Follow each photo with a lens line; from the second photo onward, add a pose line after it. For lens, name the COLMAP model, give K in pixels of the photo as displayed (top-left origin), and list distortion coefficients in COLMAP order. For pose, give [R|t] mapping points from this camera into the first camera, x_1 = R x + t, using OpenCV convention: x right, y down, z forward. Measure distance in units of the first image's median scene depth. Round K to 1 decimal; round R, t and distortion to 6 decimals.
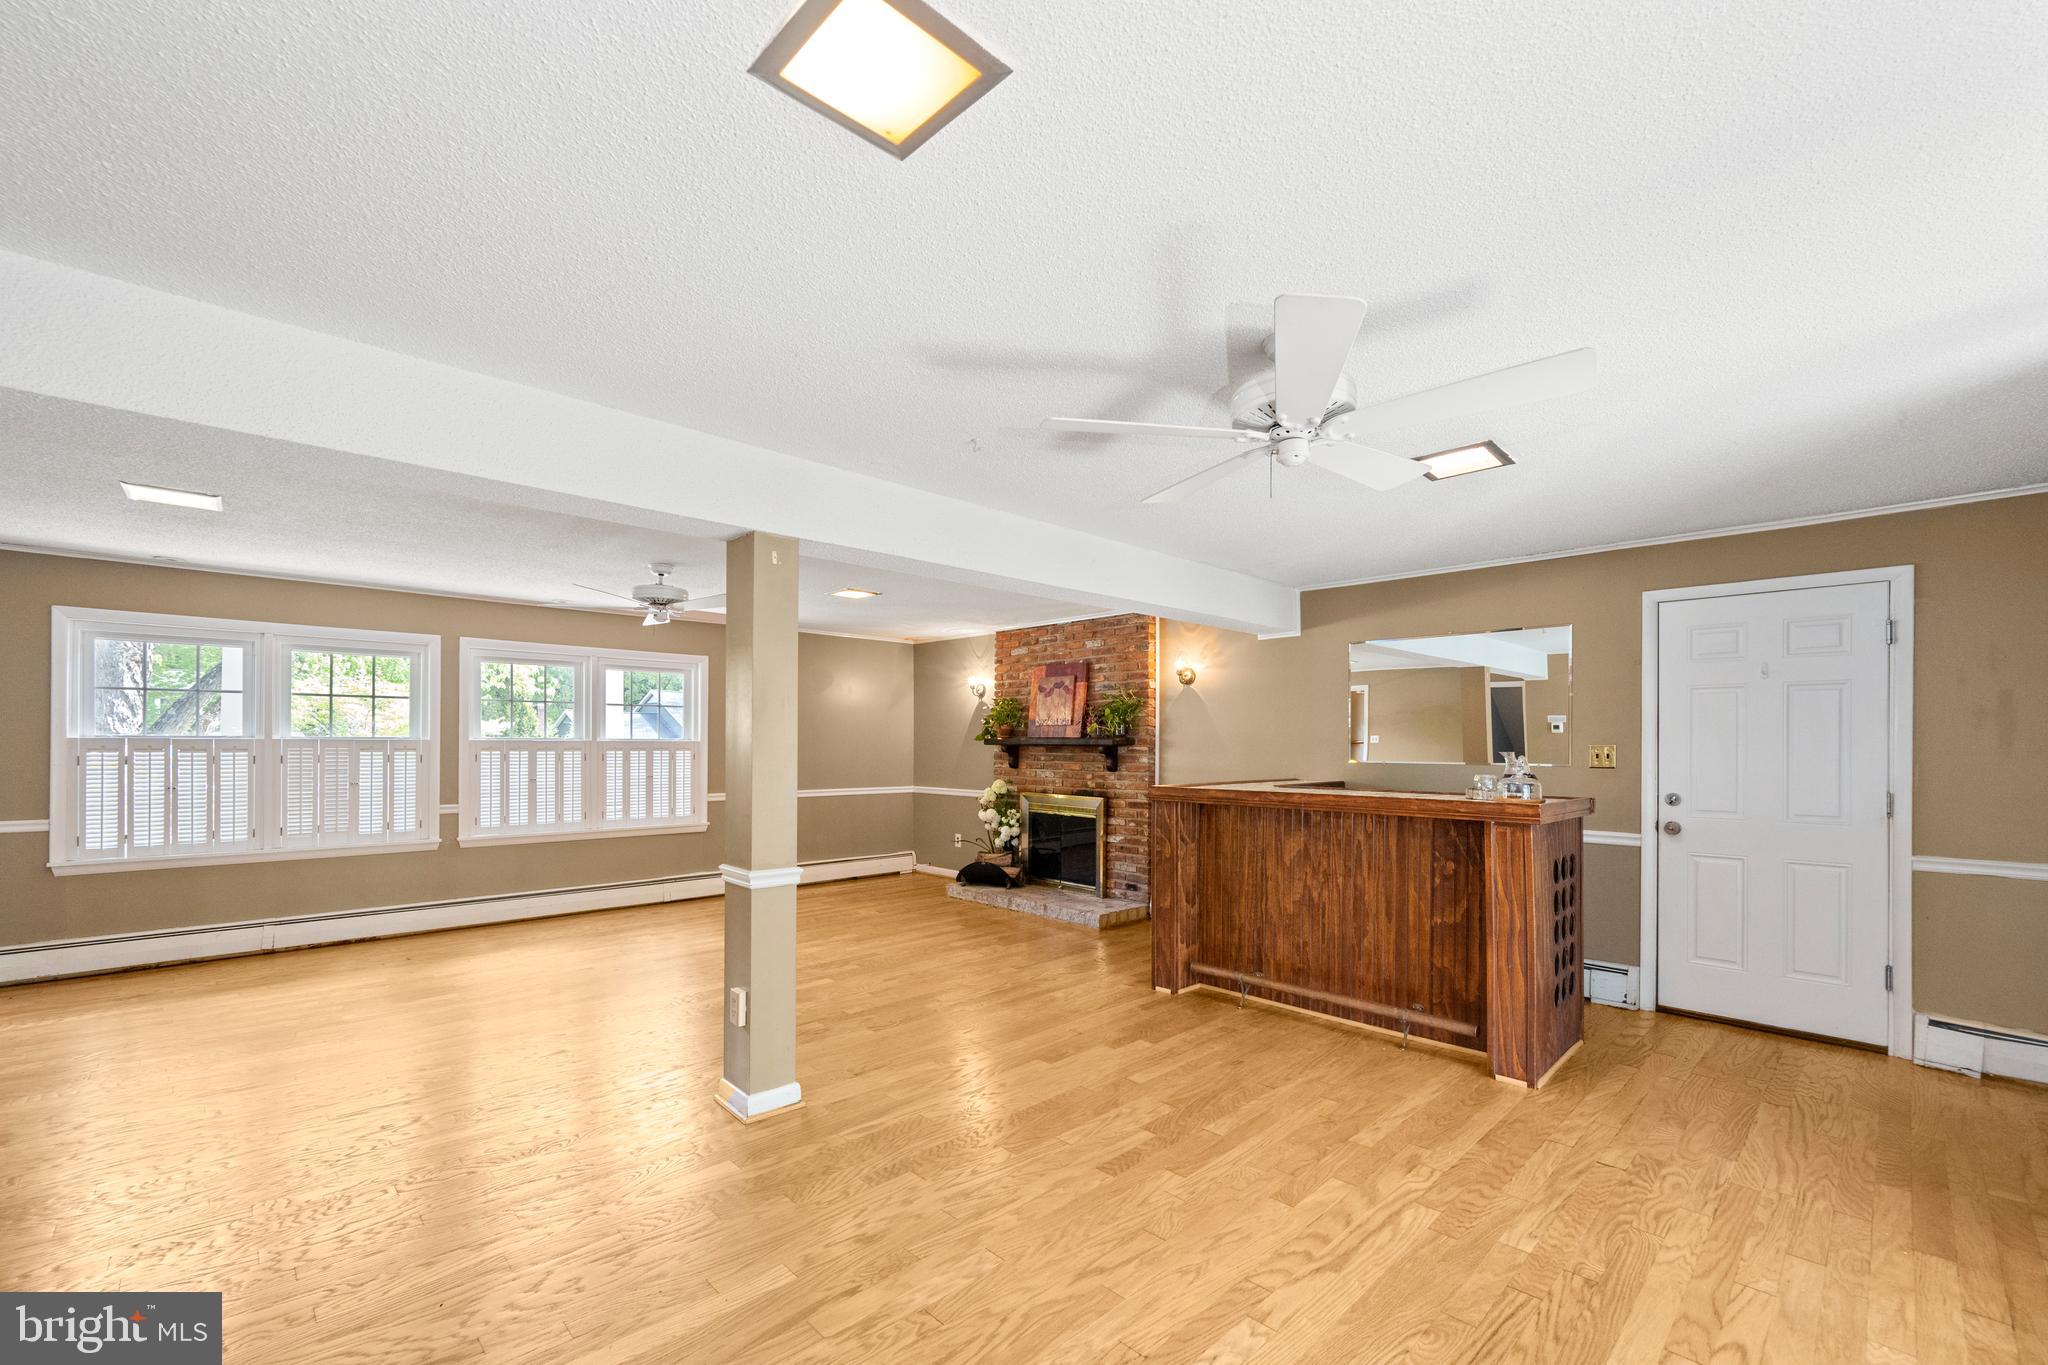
lens RADIAL K [[842.7, 0, 1021.5], [0, 842.7, 743.1], [0, 0, 1]] dist [-0.000207, 0.000133]
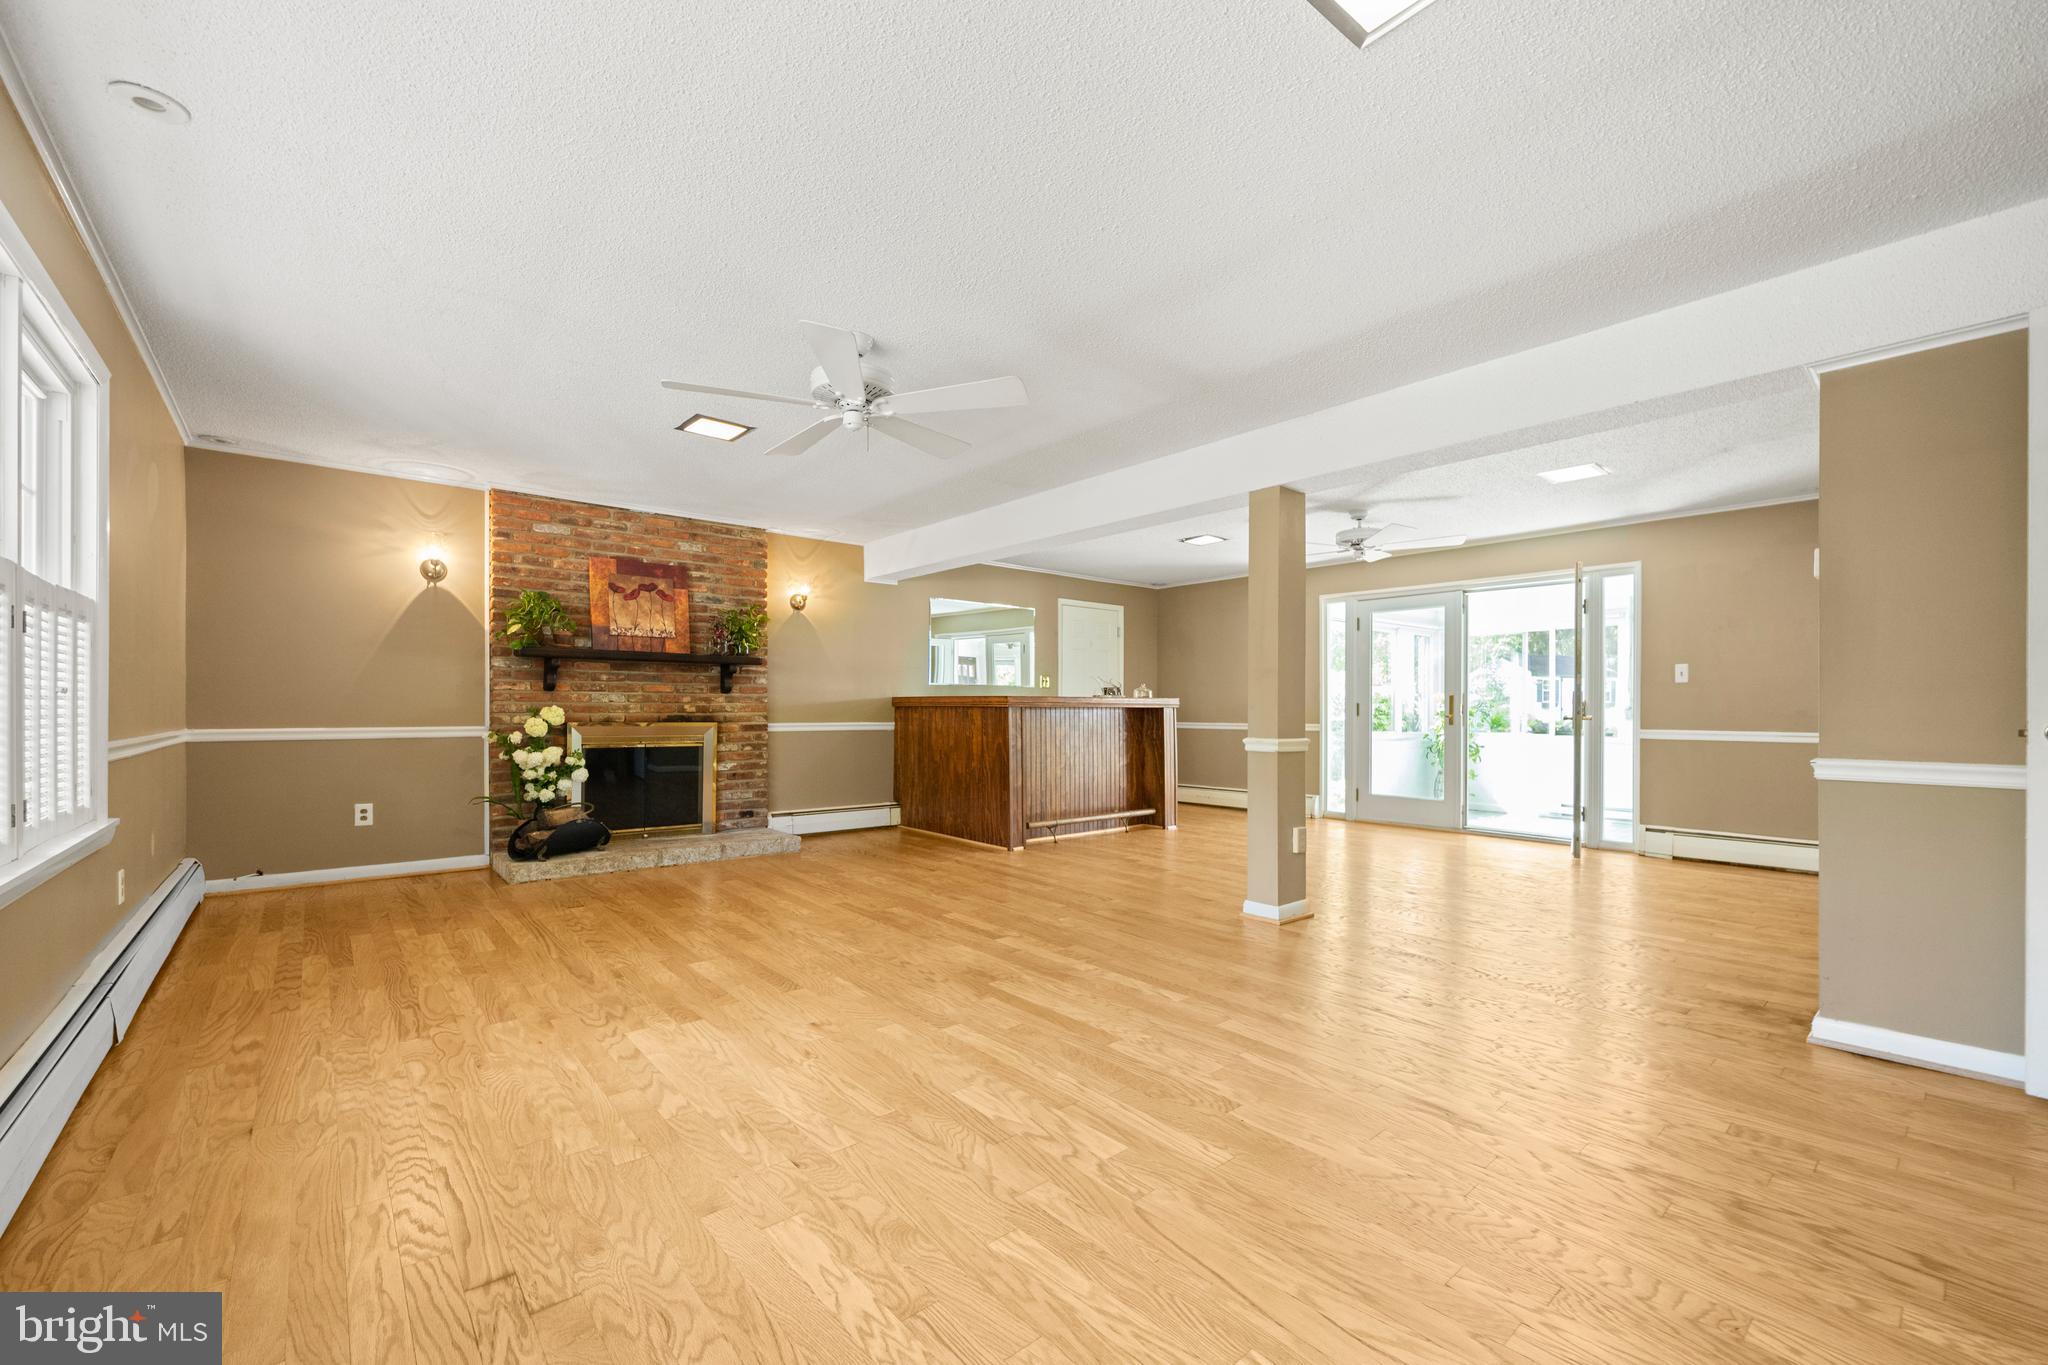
lens RADIAL K [[830.7, 0, 1018.9], [0, 830.7, 710.0], [0, 0, 1]] dist [0.000384, 0.000041]
pose [[0.063063, -0.006000, 0.997992, -0.787719], [-0.004669, 0.999969, 0.006307, 0.045743], [-0.997999, -0.005057, 0.063033, 0.634631]]
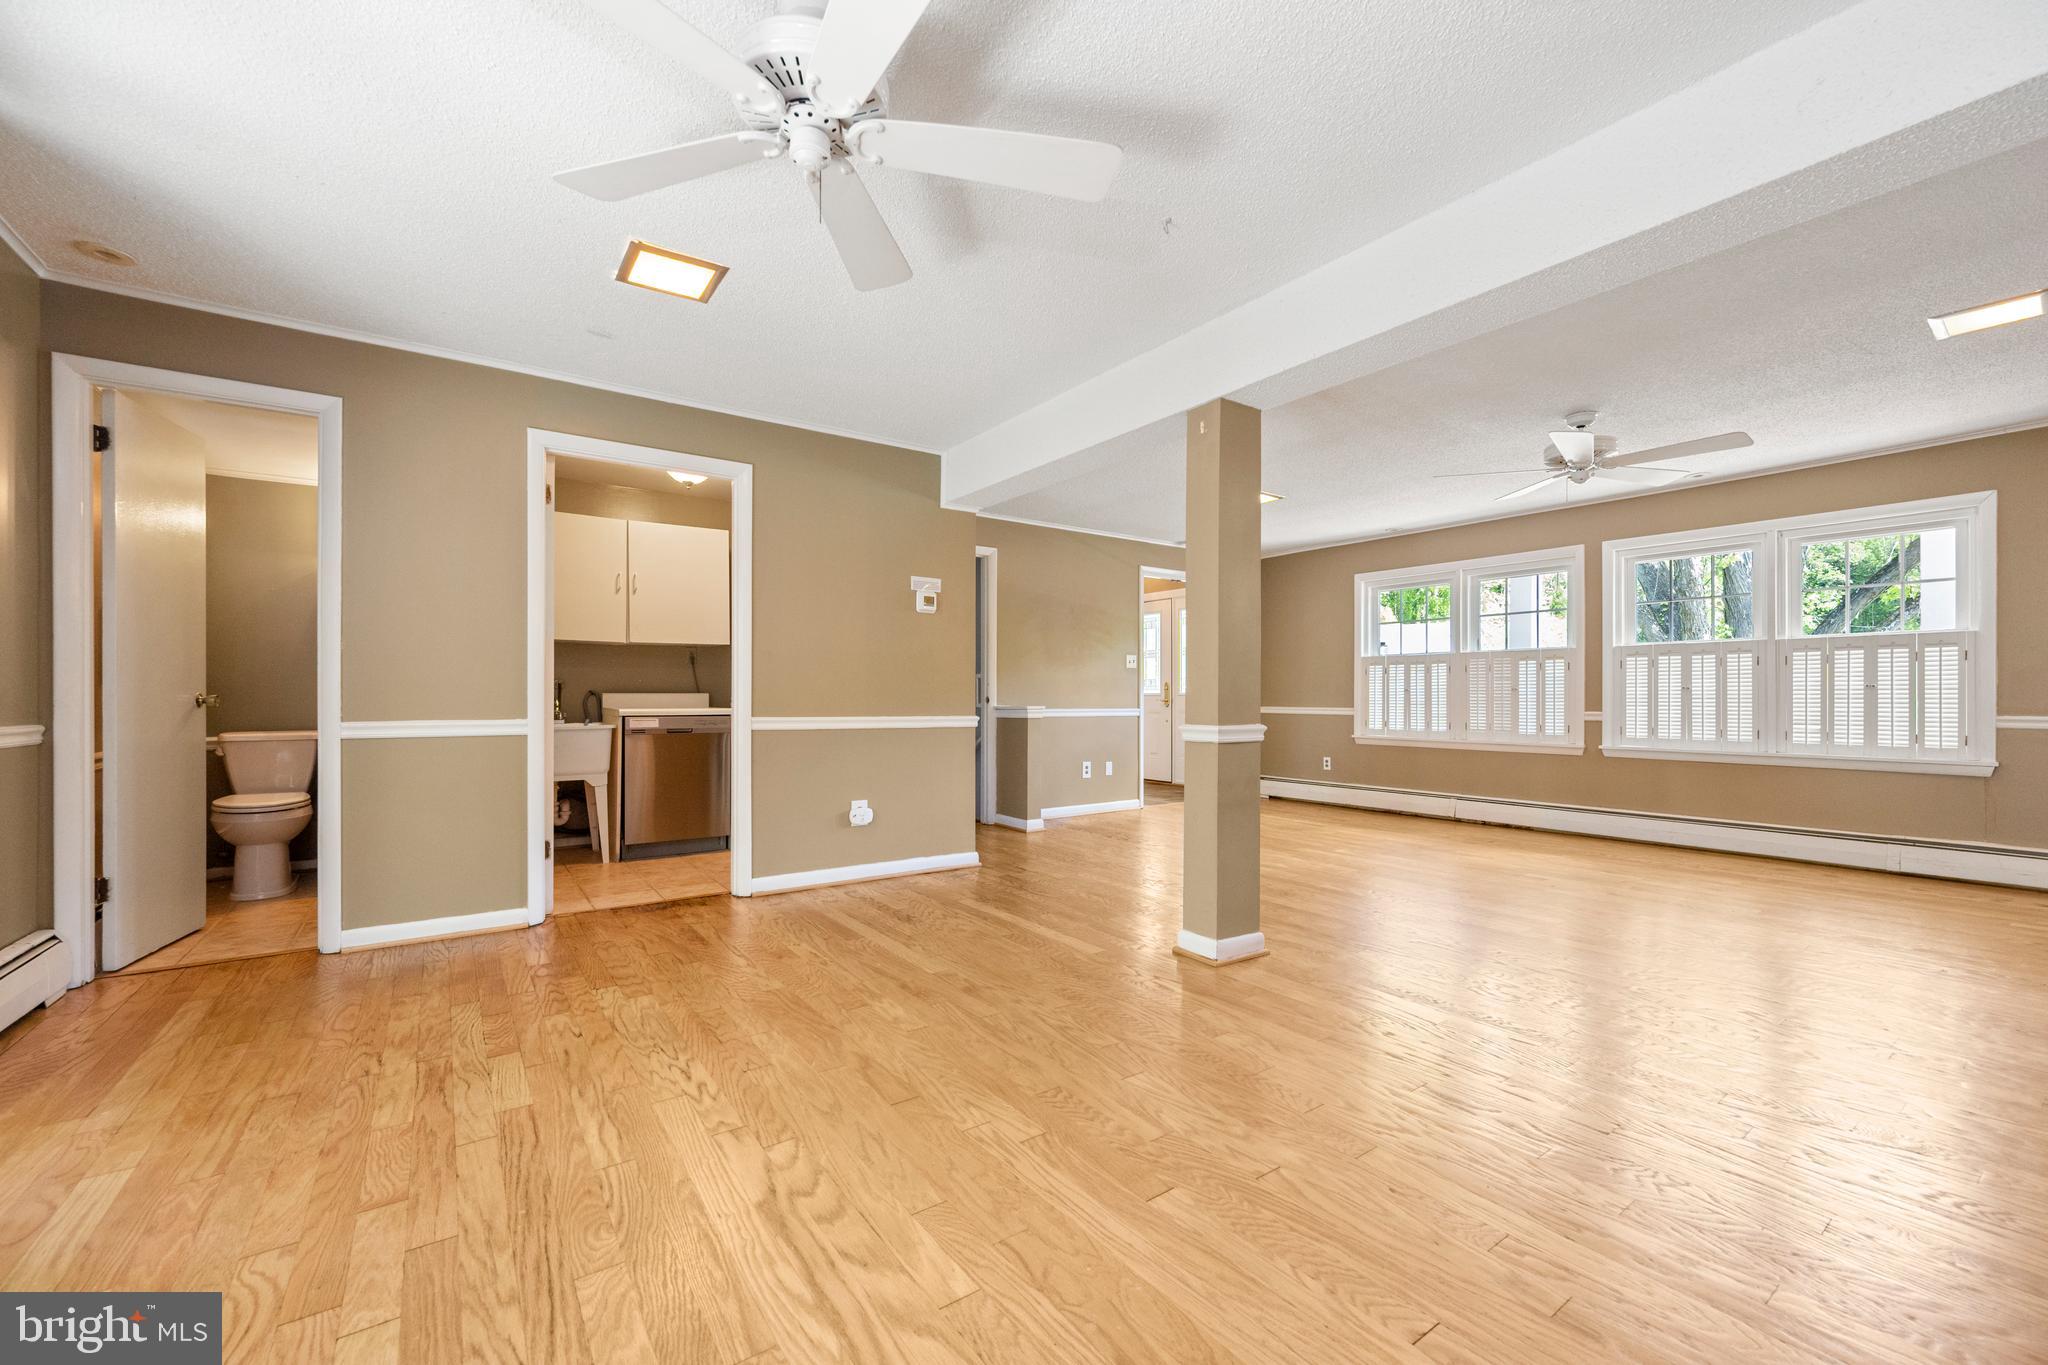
lens RADIAL K [[815.5, 0, 1022.9], [0, 815.5, 699.0], [0, 0, 1]] dist [-0.013496, -0.000080]
pose [[-0.142586, -0.003060, -0.989778, 0.335457], [-0.001899, 0.999994, -0.002818, 0.056152], [0.989781, 0.001478, -0.142591, 0.423537]]
